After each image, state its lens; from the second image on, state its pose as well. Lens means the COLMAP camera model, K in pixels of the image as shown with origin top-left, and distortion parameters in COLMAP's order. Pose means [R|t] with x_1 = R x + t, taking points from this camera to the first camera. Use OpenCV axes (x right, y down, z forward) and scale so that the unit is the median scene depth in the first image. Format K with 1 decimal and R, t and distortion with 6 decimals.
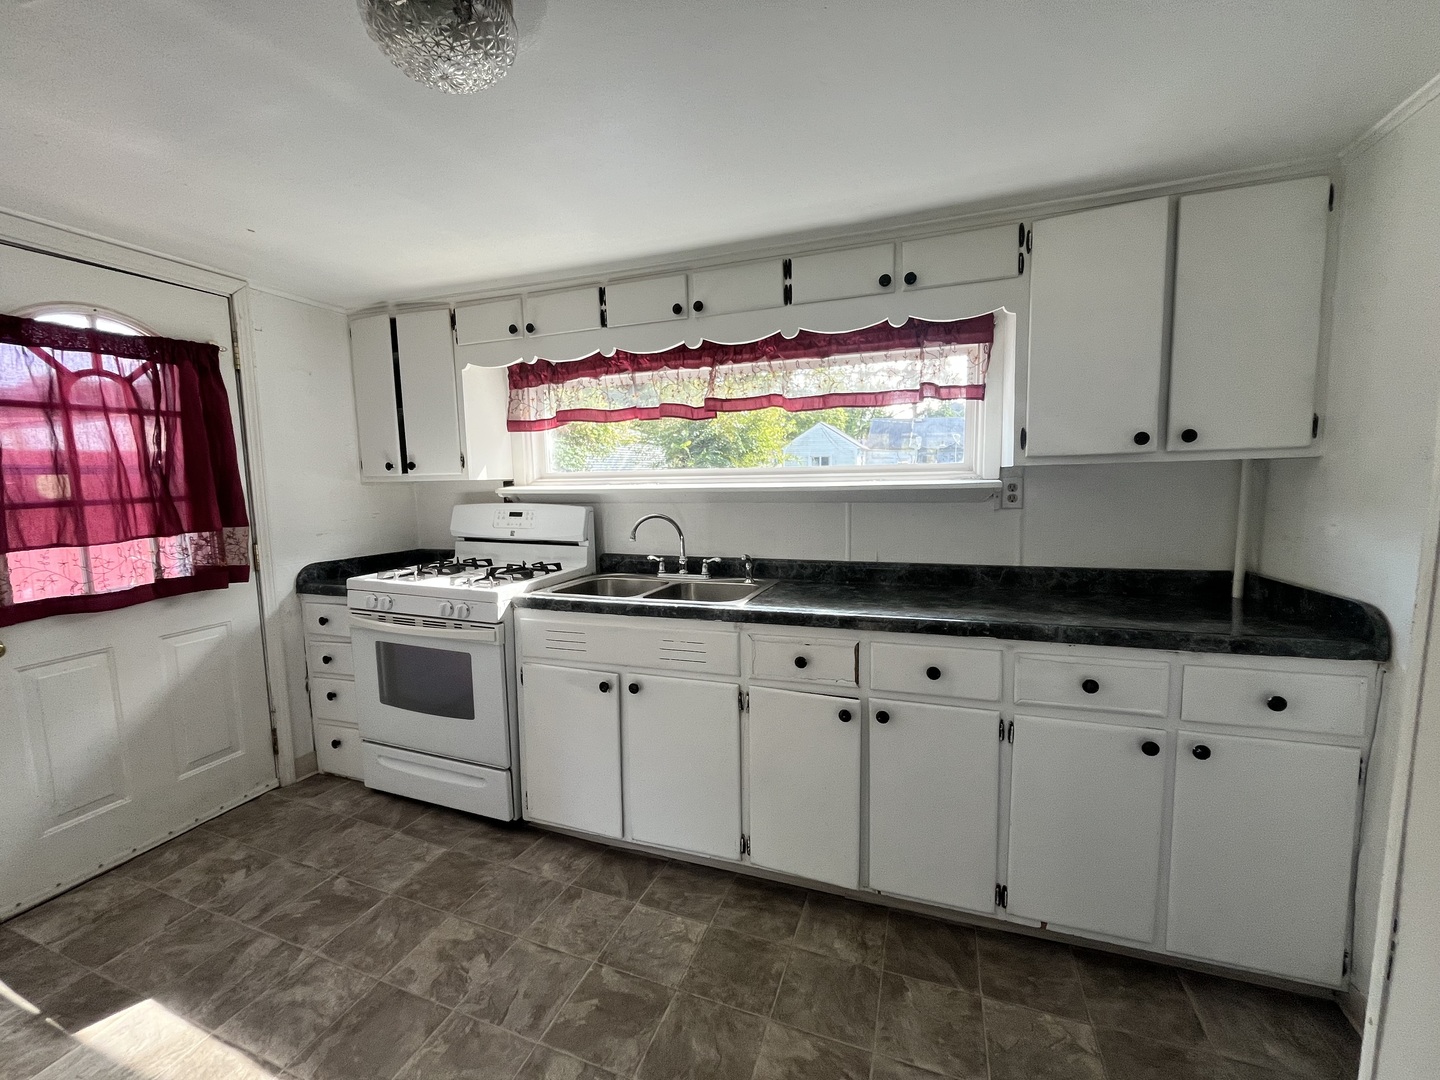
lens RADIAL K [[584.0, 0, 721.3], [0, 584.0, 539.1], [0, 0, 1]] dist [-0.002241, 0.000226]
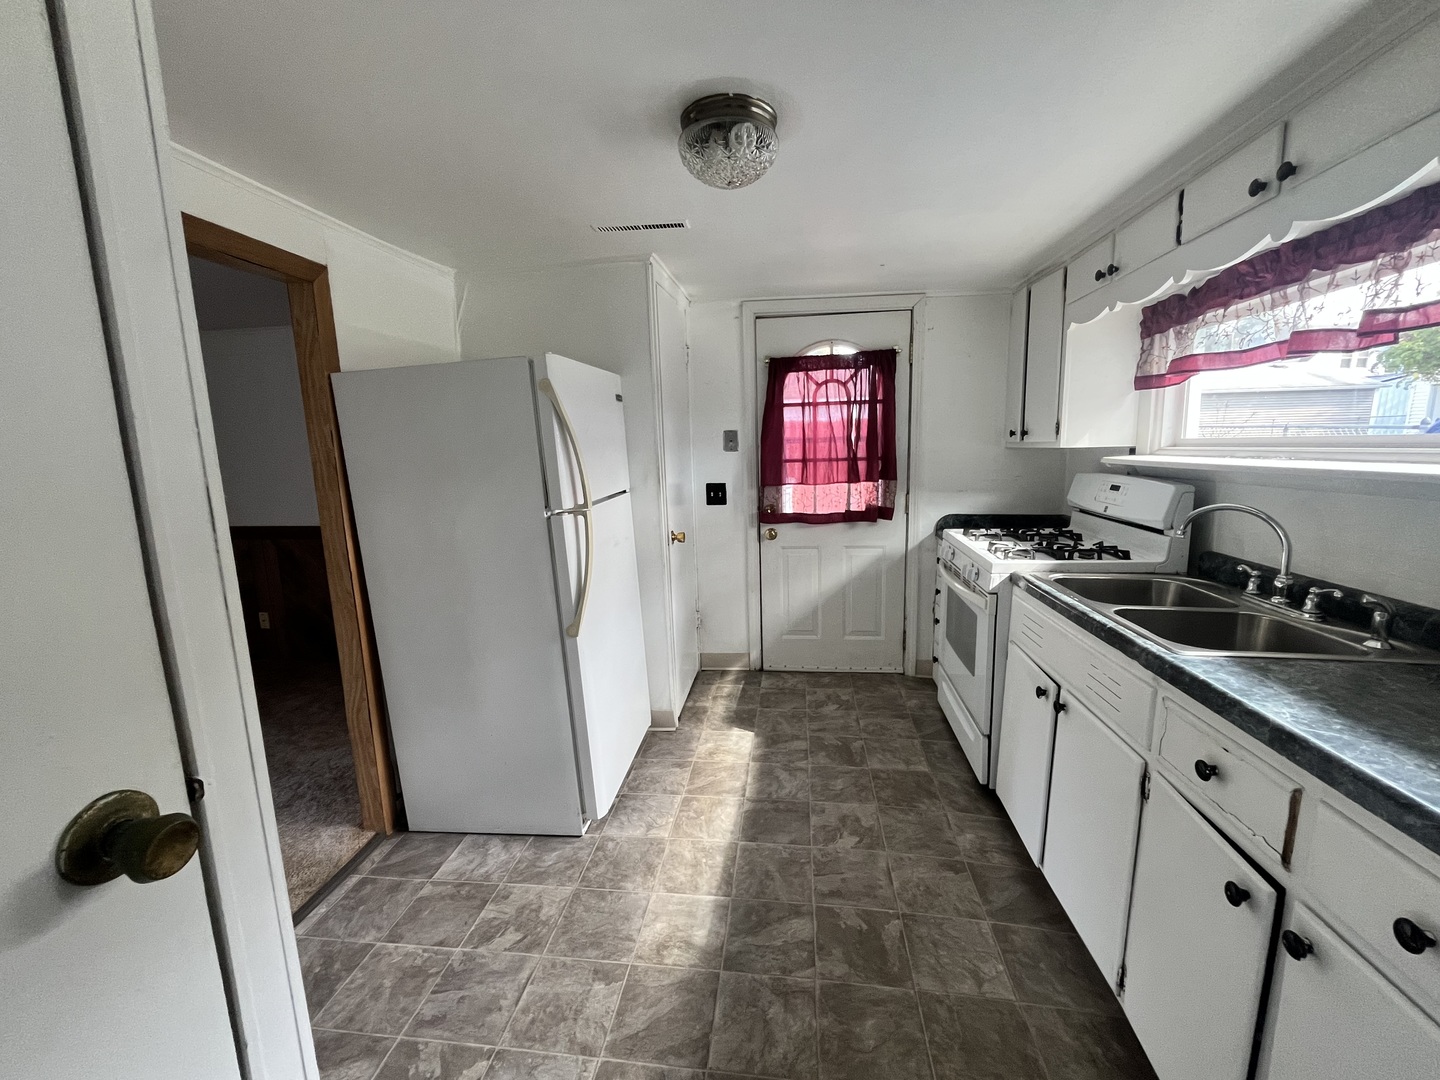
lens RADIAL K [[584.0, 0, 723.2], [0, 584.0, 538.7], [0, 0, 1]] dist [-0.002241, 0.000226]
pose [[0.225961, 0.165442, -0.959985, 0.489994], [-0.089967, 0.984805, 0.148543, -0.060194], [0.969973, 0.052802, 0.237412, 0.314240]]
